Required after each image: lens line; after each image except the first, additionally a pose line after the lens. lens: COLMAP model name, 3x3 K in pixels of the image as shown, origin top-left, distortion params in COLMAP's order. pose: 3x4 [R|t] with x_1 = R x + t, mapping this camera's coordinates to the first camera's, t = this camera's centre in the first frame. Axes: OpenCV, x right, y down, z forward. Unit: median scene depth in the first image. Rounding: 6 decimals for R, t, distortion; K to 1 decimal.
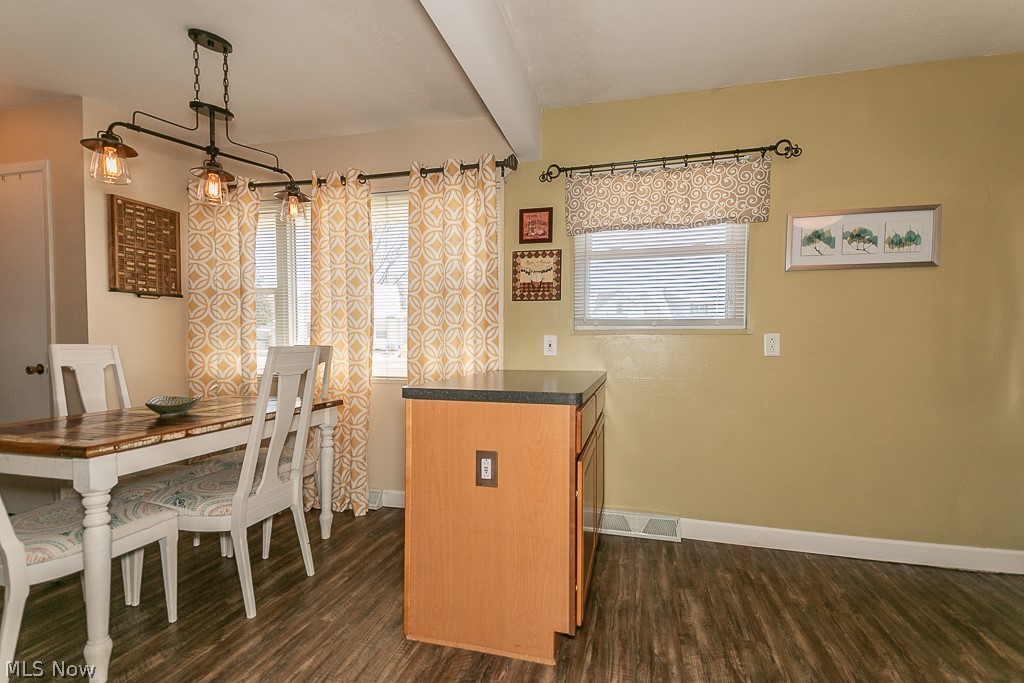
lens RADIAL K [[461.9, 0, 511.2], [0, 461.9, 358.2], [0, 0, 1]] dist [0.034884, -0.000444]
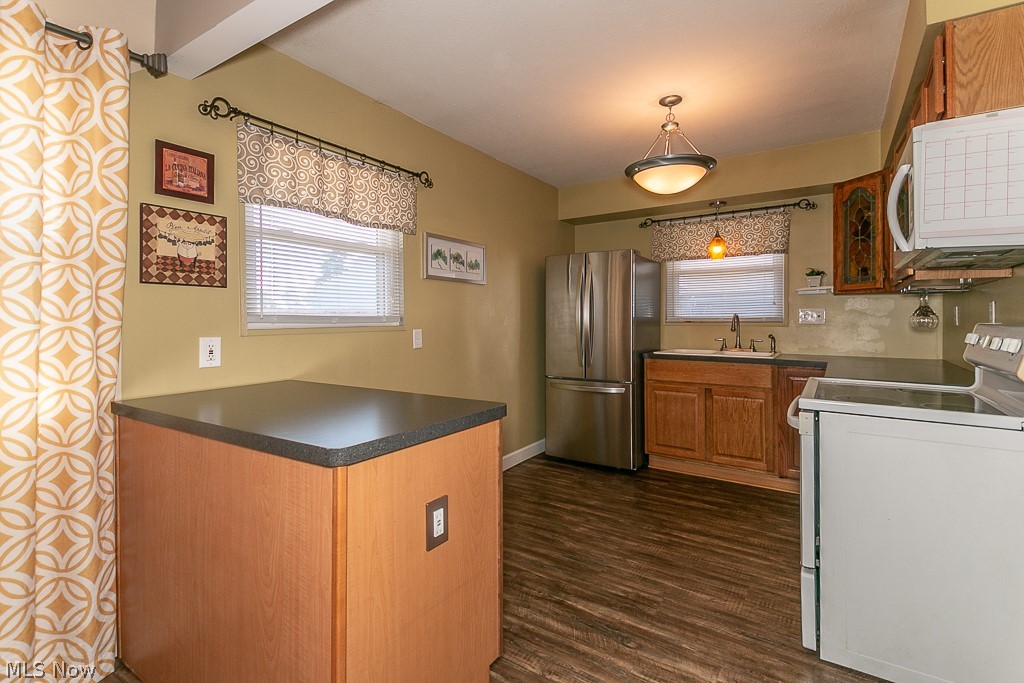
lens RADIAL K [[467.2, 0, 509.6], [0, 467.2, 321.8], [0, 0, 1]] dist [0.054798, -0.030360]
pose [[0.344152, -0.008119, 0.938879, -0.436245], [0.037116, 0.999299, -0.004963, -0.053367], [-0.938180, 0.036555, 0.344212, 0.341474]]
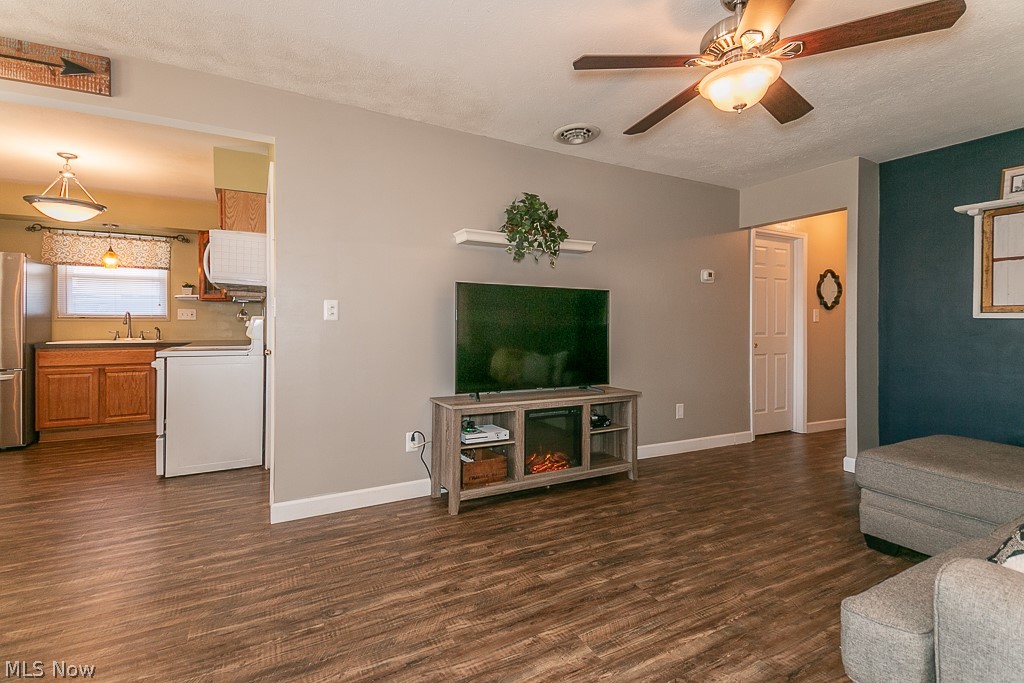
lens RADIAL K [[467.2, 0, 509.6], [0, 467.2, 321.8], [0, 0, 1]] dist [0.054798, -0.030360]
pose [[-0.681796, -0.001745, 0.731540, -1.280877], [0.024804, 0.999367, 0.025501, -0.029440], [-0.731122, 0.035532, -0.681321, 0.375850]]
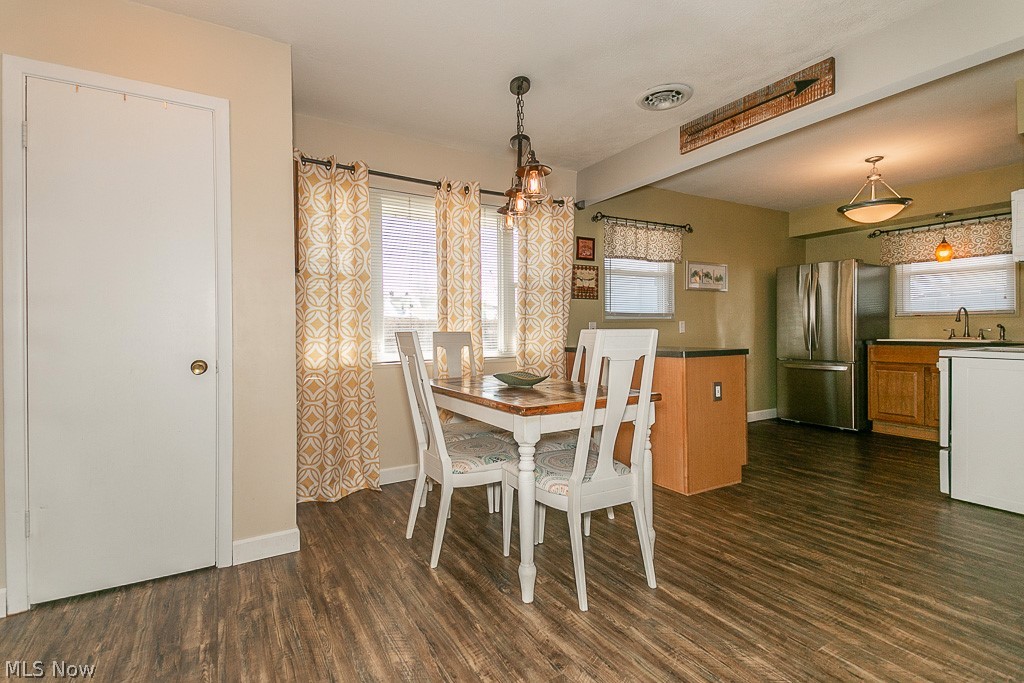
lens RADIAL K [[478.9, 0, 512.8], [0, 478.9, 333.9], [0, 0, 1]] dist [0.064053, -0.032429]
pose [[0.708774, -0.015435, 0.705266, -1.219776], [0.037498, 0.999172, -0.015817, 0.002350], [-0.704438, 0.037657, 0.708766, 0.083462]]
